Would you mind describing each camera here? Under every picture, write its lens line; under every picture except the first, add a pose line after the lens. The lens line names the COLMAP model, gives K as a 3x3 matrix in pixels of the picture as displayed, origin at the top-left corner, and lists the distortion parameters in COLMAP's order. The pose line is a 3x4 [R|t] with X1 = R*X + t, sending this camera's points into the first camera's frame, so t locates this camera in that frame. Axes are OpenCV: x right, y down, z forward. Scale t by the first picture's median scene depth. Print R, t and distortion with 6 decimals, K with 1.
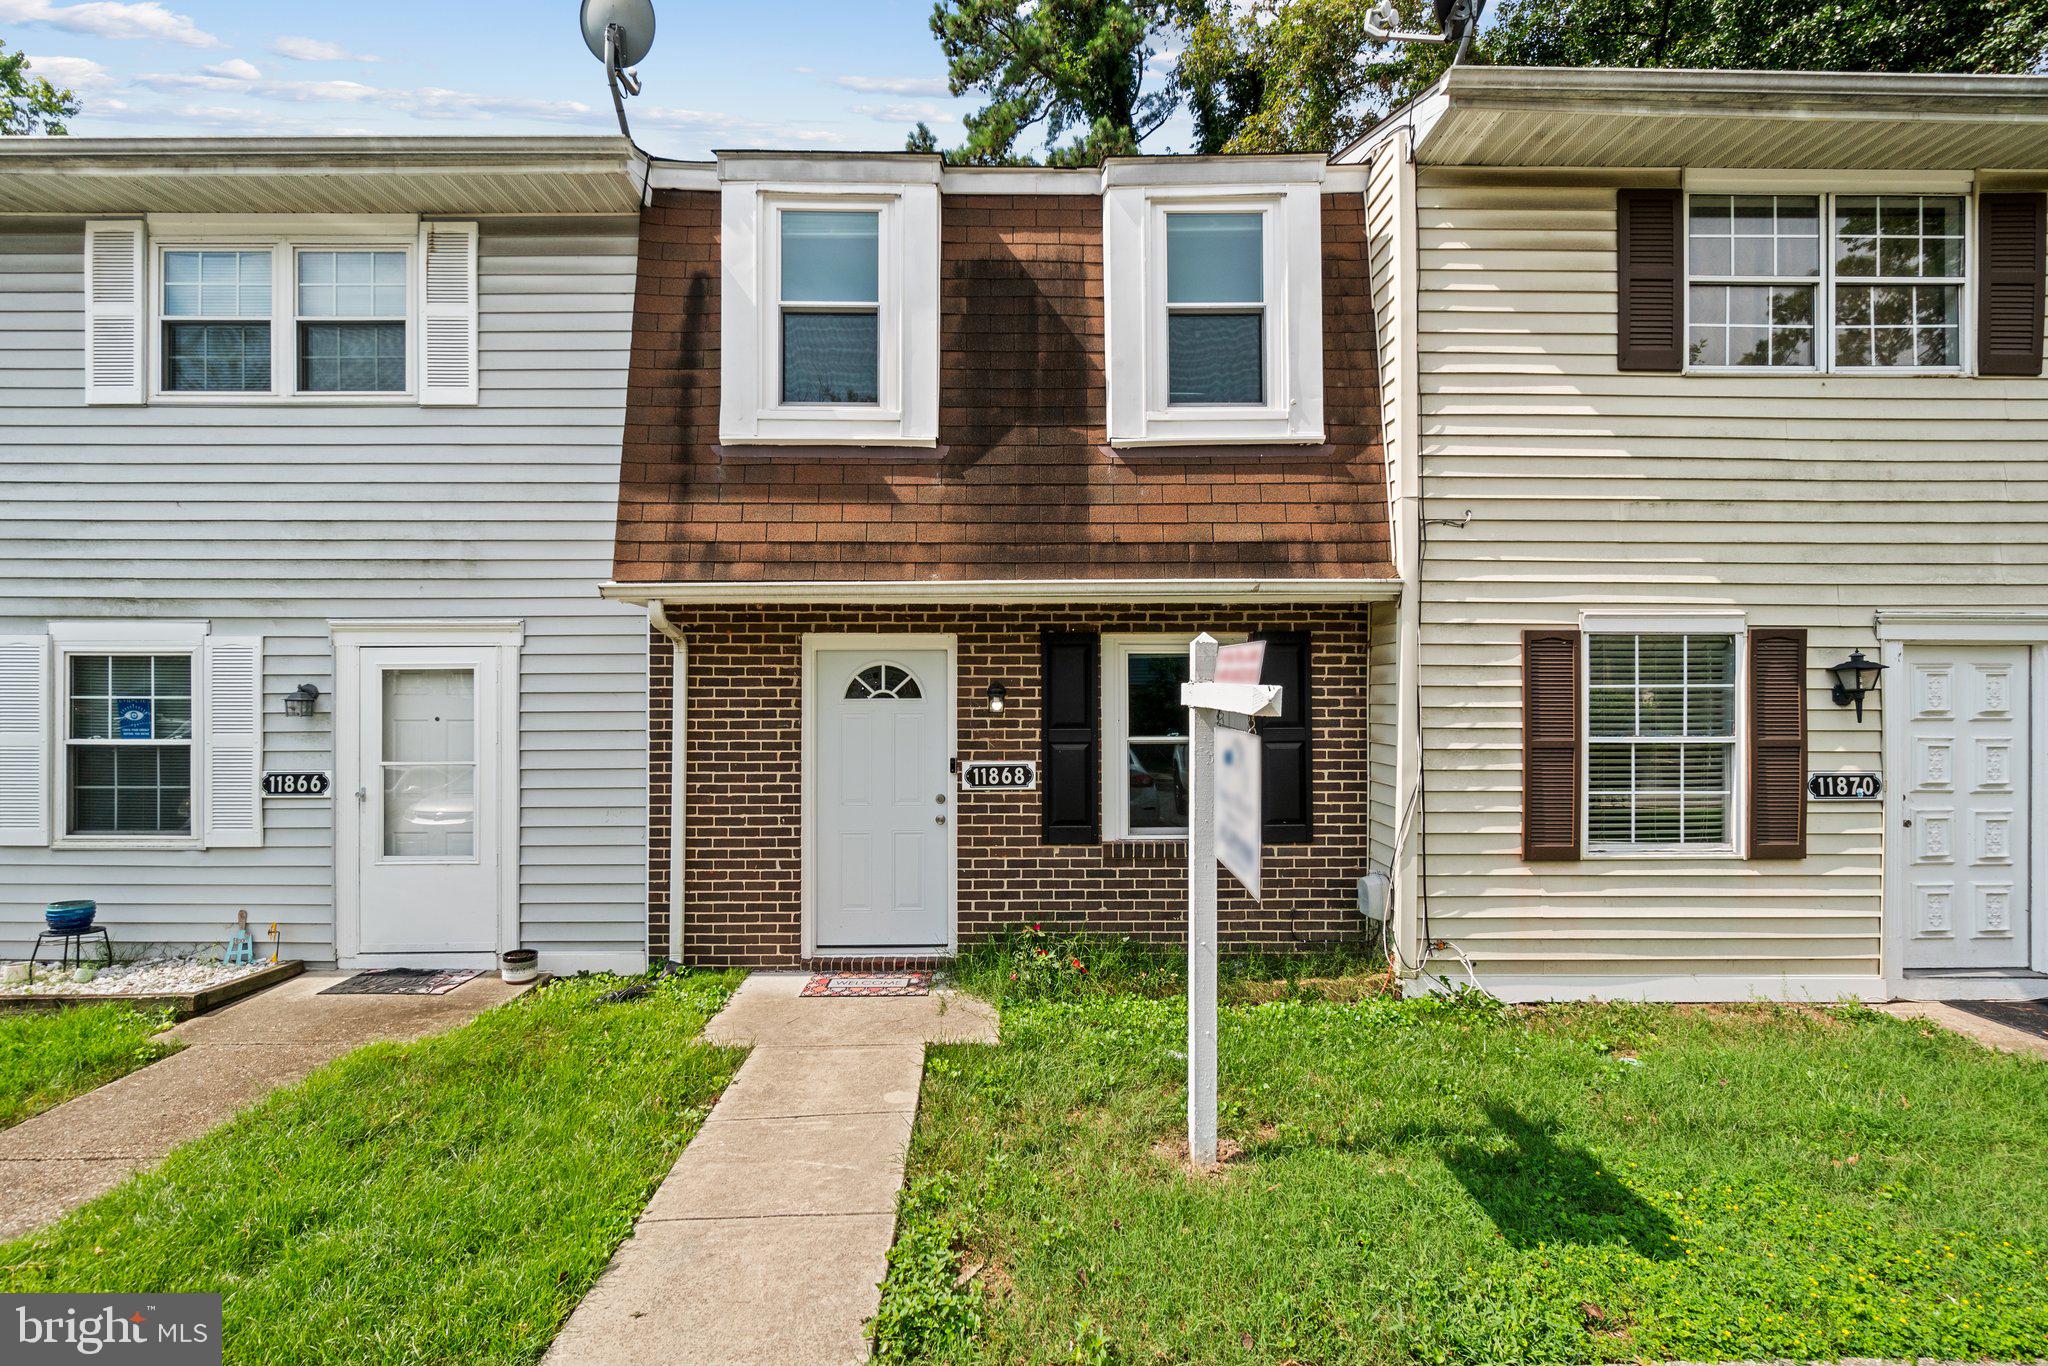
lens RADIAL K [[910.2, 0, 1029.5], [0, 910.2, 691.1], [0, 0, 1]] dist [-0.003359, 0.000017]
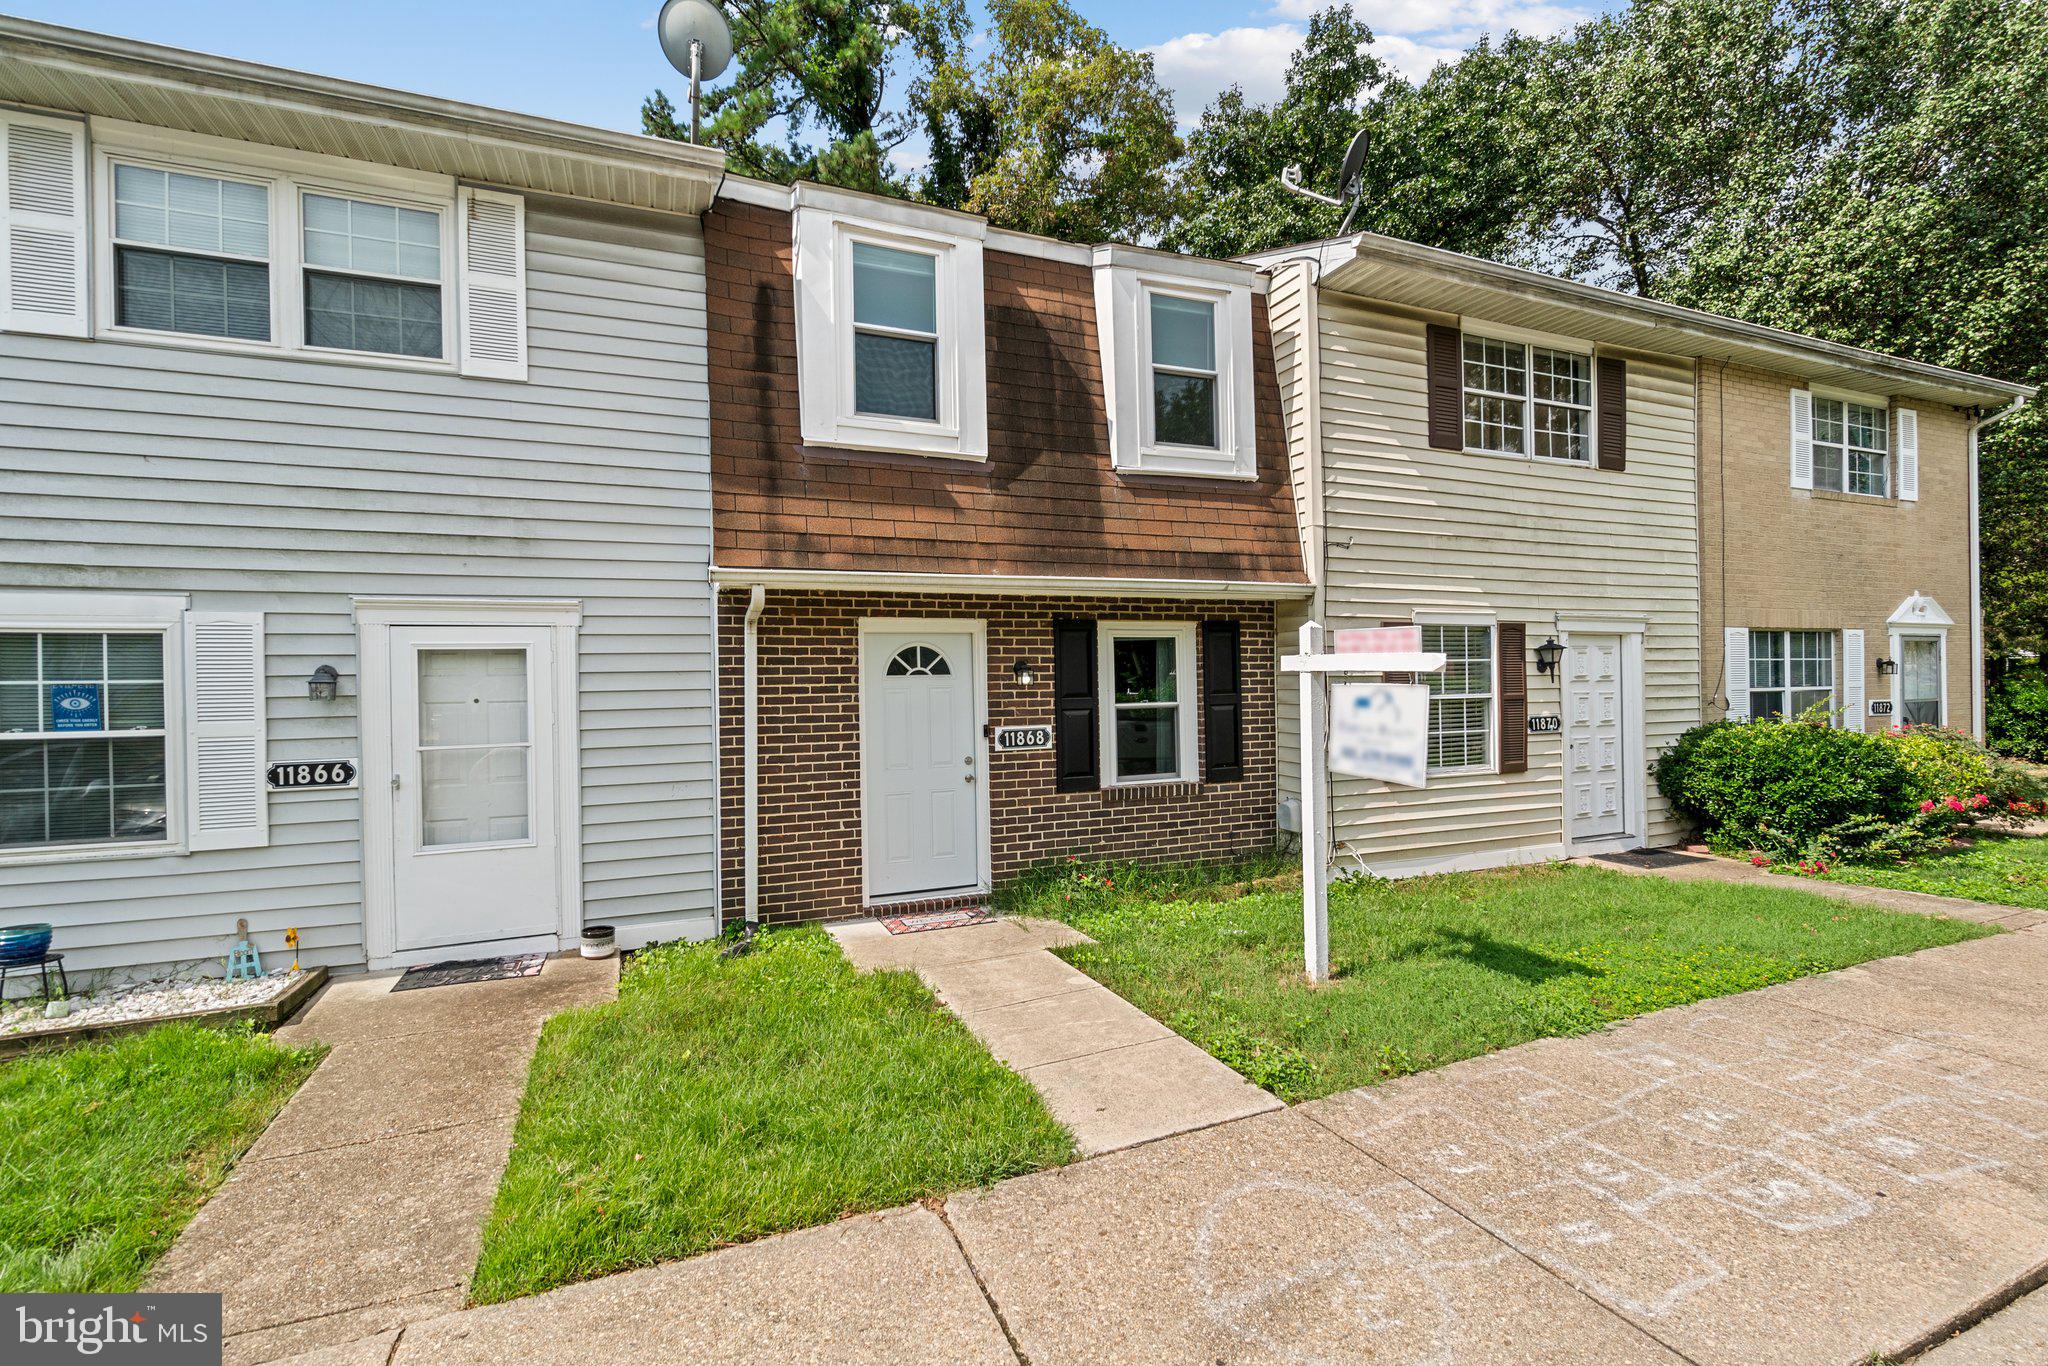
lens RADIAL K [[910.2, 0, 1012.6], [0, 910.2, 675.0], [0, 0, 1]] dist [-0.003359, 0.000017]
pose [[0.929203, -0.009791, 0.369440, -0.492029], [0.011720, 0.999927, -0.002978, 0.013233], [-0.369384, 0.007096, 0.929250, -0.111311]]
